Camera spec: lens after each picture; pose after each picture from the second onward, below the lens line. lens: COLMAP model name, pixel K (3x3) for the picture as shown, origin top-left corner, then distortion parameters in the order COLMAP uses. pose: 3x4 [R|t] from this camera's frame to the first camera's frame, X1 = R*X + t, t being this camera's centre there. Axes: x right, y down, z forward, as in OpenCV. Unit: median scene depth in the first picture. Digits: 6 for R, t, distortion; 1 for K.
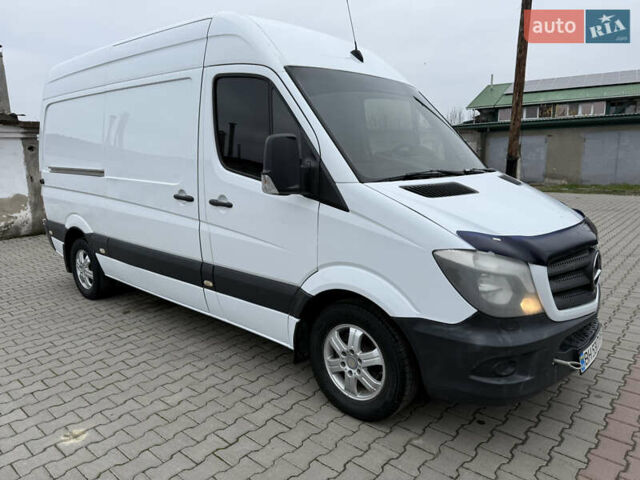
lens RADIAL K [[447.2, 0, 320.0], [0, 447.2, 240.0], [0, 0, 1]] dist [0.072555, -0.106015]
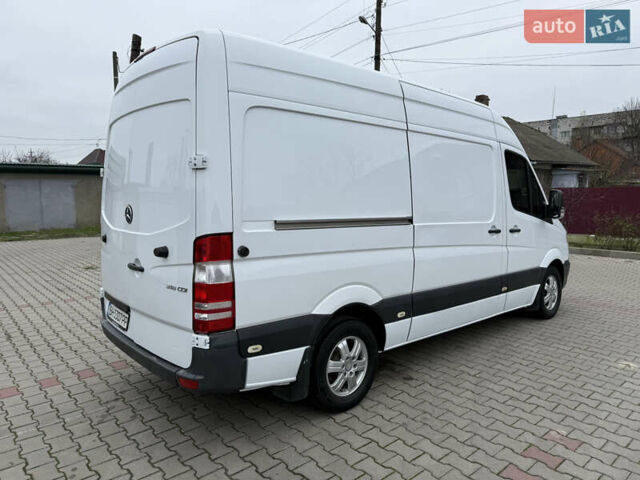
lens RADIAL K [[447.2, 0, 320.0], [0, 447.2, 240.0], [0, 0, 1]] dist [0.072555, -0.106015]
pose [[0.128926, -0.082228, 0.988239, -1.521817], [0.183194, 0.981379, 0.057757, -0.215945], [-0.974586, 0.173593, 0.141589, 1.180631]]
